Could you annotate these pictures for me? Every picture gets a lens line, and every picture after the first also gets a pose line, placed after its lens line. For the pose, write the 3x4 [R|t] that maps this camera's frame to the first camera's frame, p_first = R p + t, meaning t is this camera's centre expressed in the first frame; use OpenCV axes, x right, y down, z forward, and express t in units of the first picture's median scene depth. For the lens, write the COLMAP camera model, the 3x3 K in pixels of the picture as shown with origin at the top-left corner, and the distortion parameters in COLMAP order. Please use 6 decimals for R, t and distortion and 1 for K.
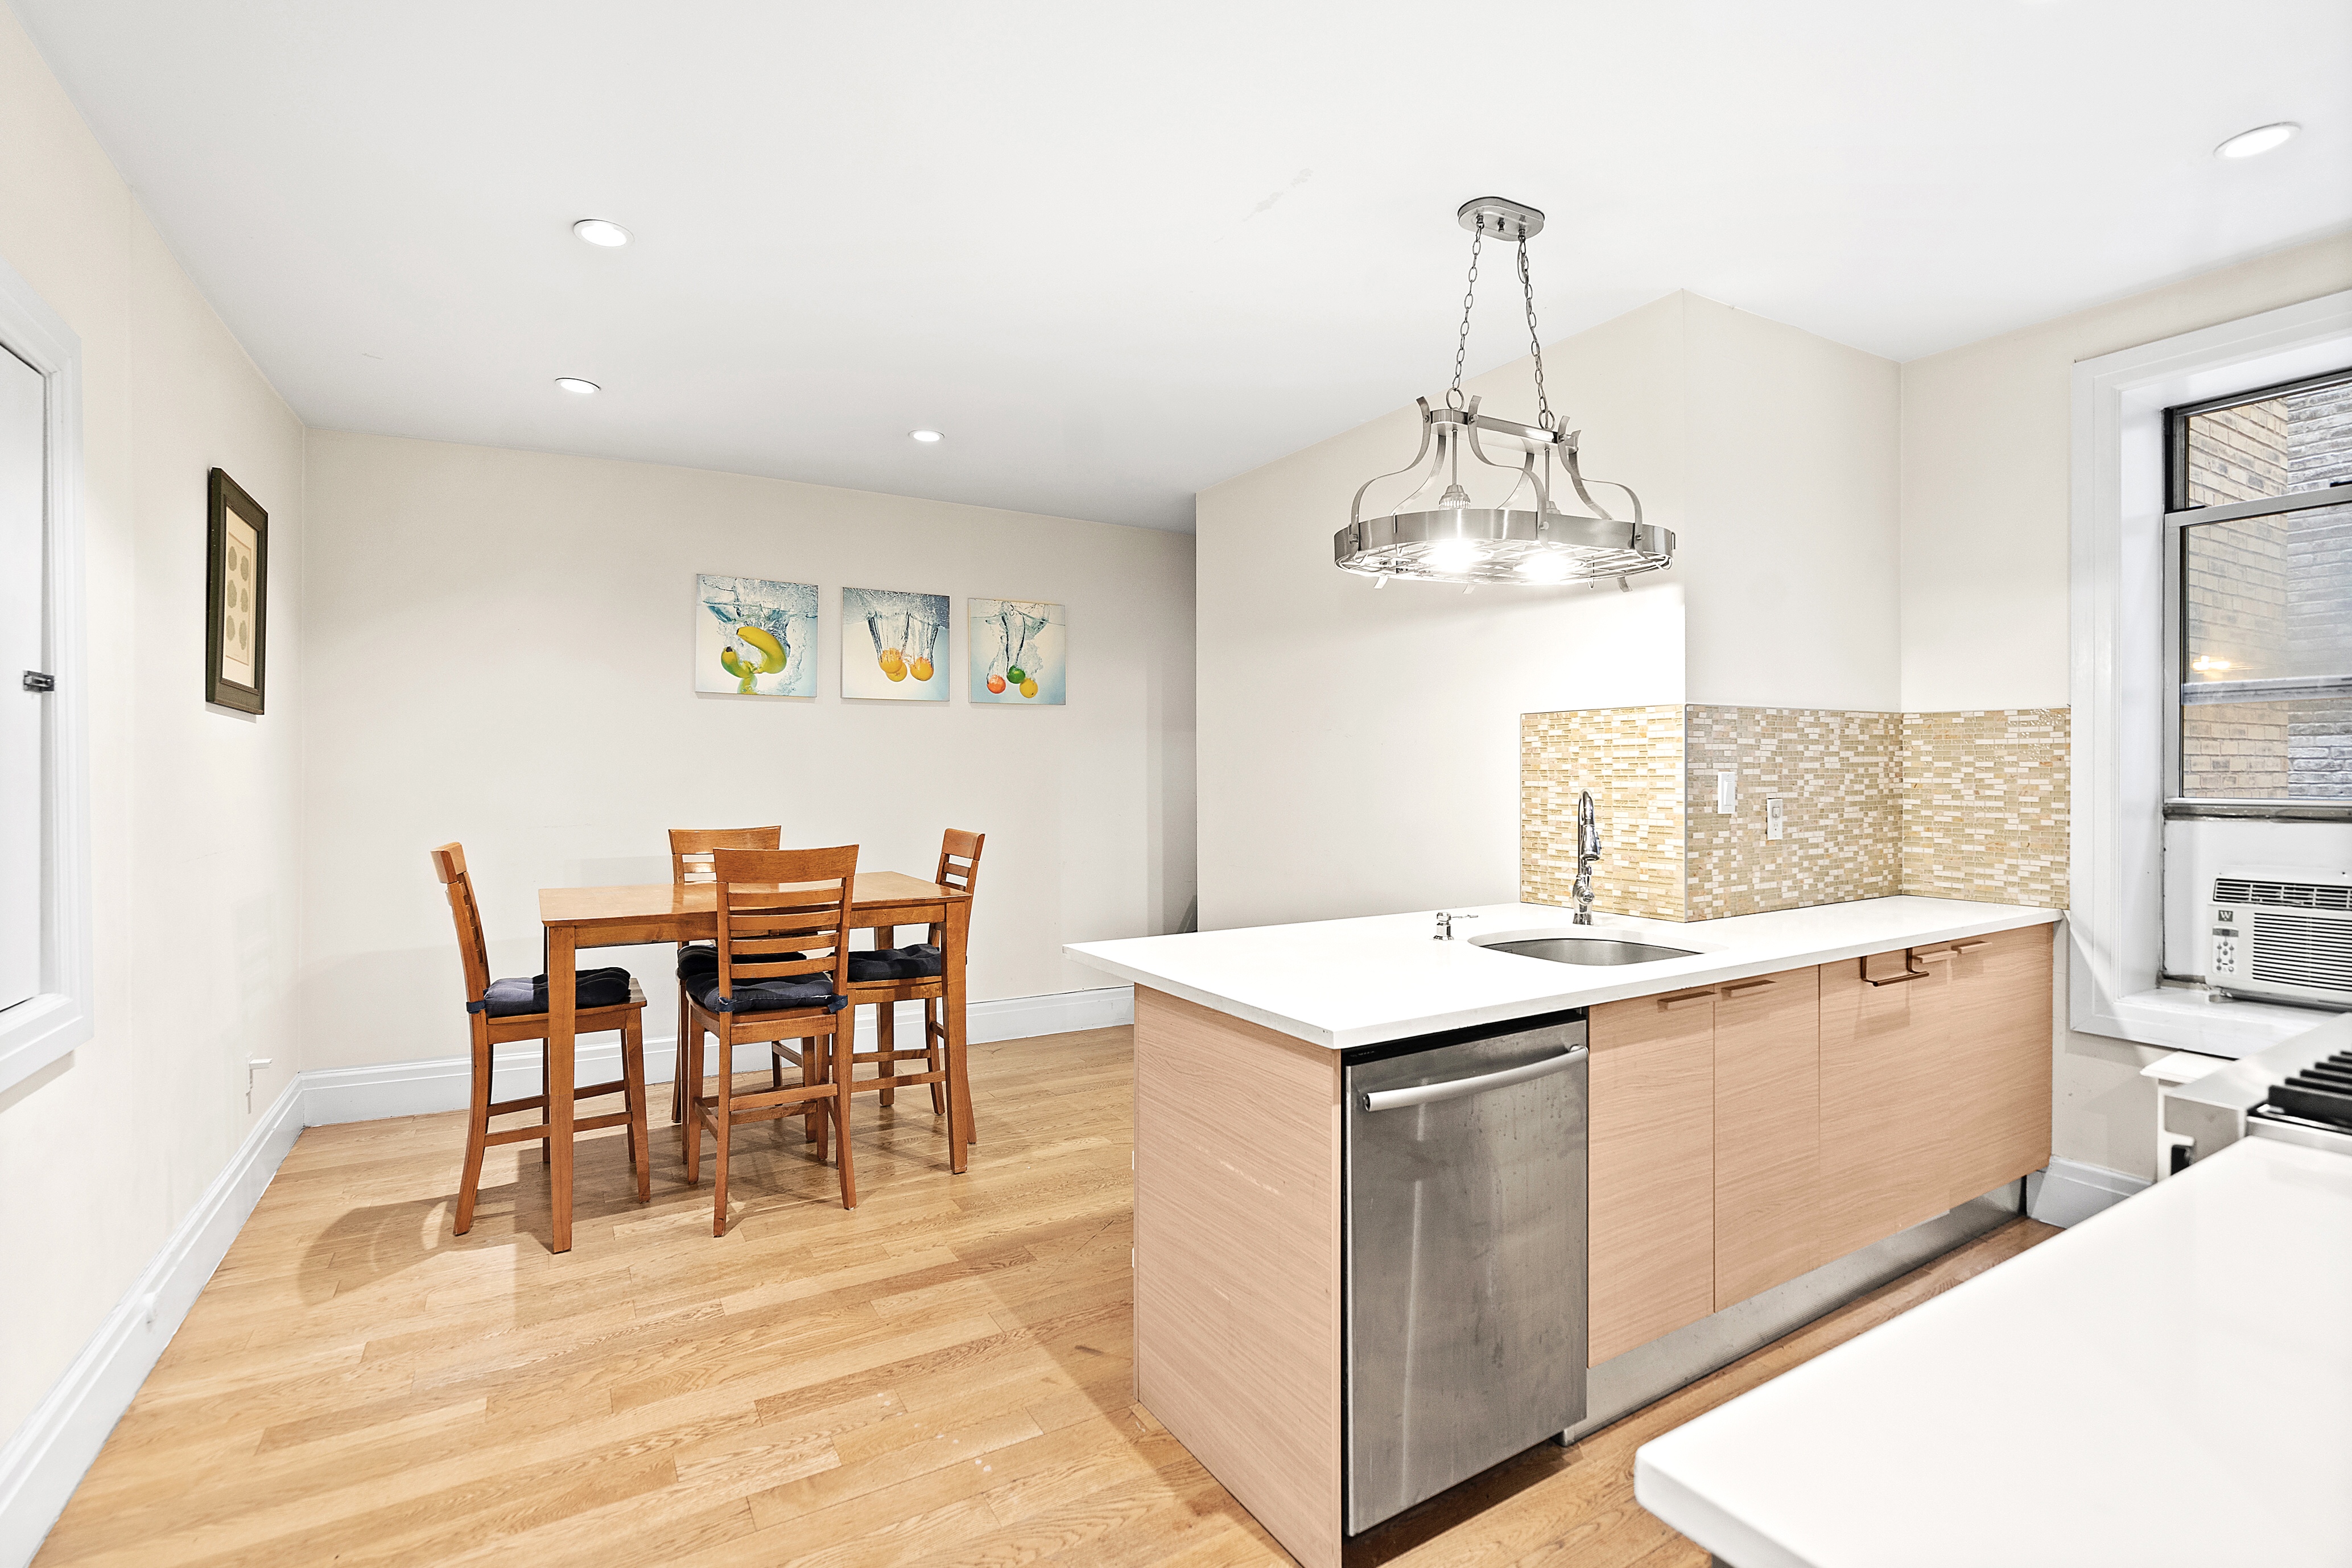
lens RADIAL K [[1108.4, 0, 1188.2], [0, 1108.4, 775.2], [0, 0, 1]] dist [-0.003666, 0.000316]
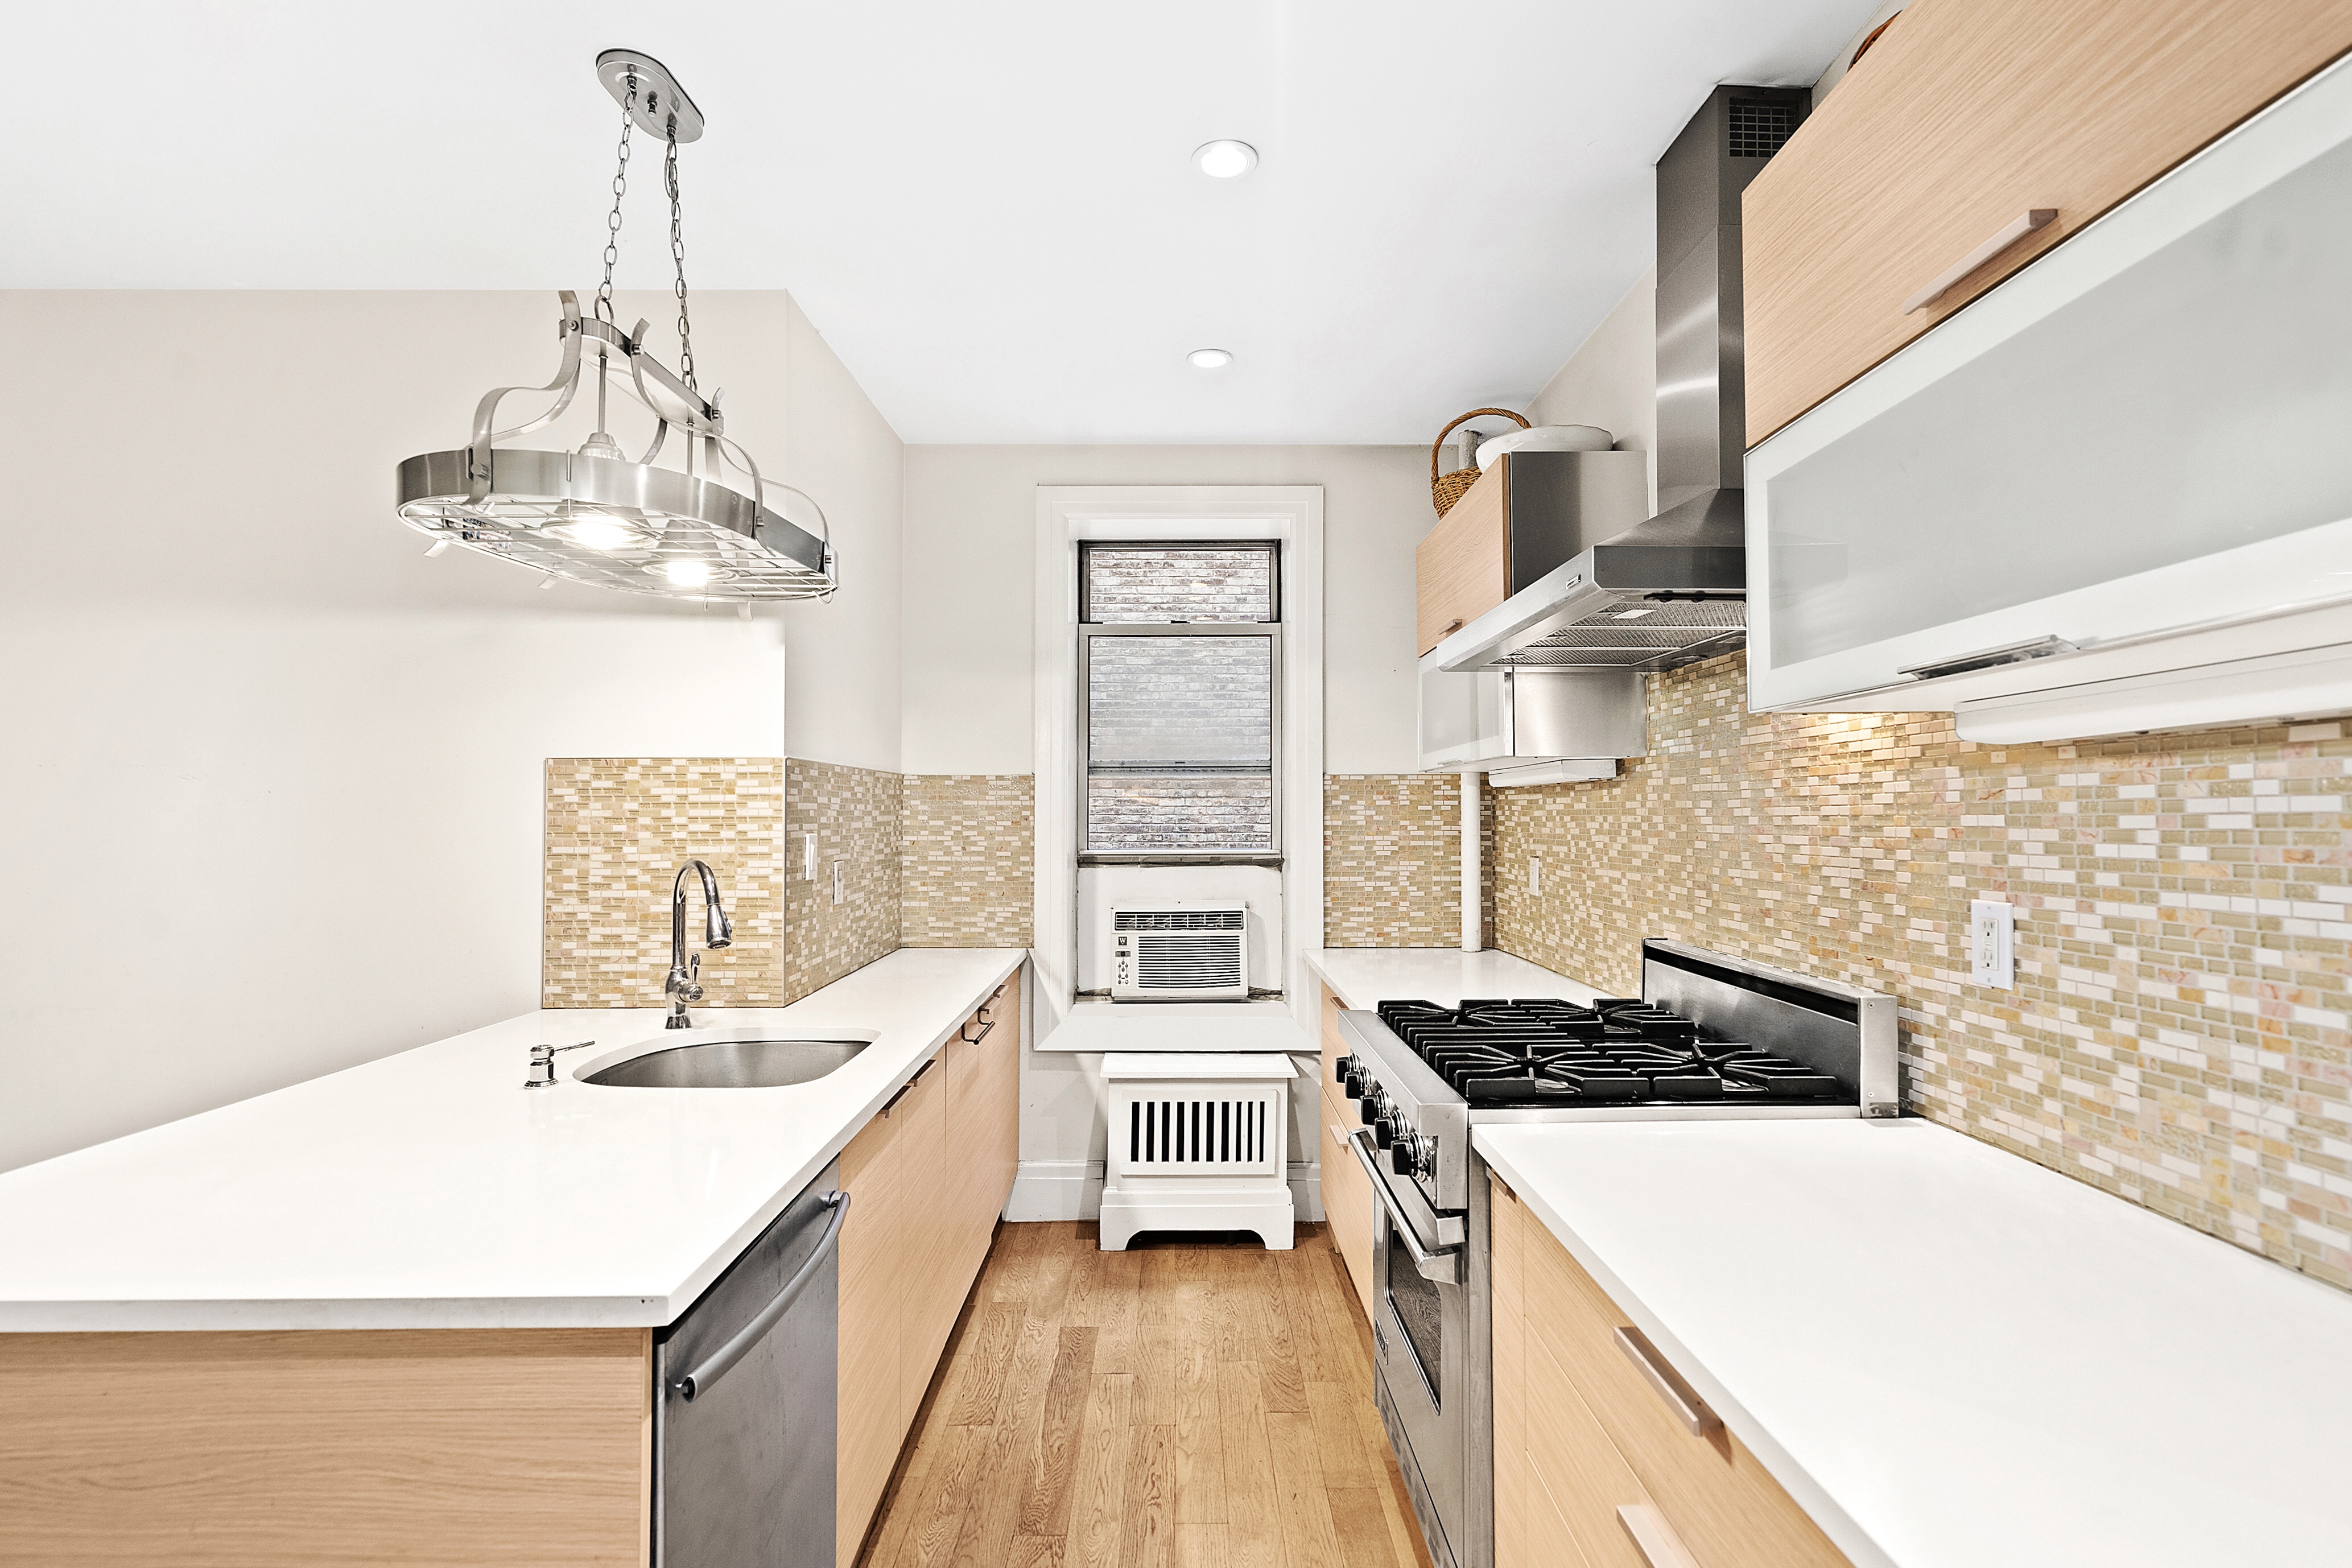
lens RADIAL K [[1108.4, 0, 1181.5], [0, 1108.4, 794.9], [0, 0, 1]] dist [-0.003666, 0.000316]
pose [[0.507097, 0.018879, 0.861682, -0.141514], [0.003022, 0.999715, -0.023681, -0.012166], [-0.861884, 0.014613, 0.506896, 0.269213]]
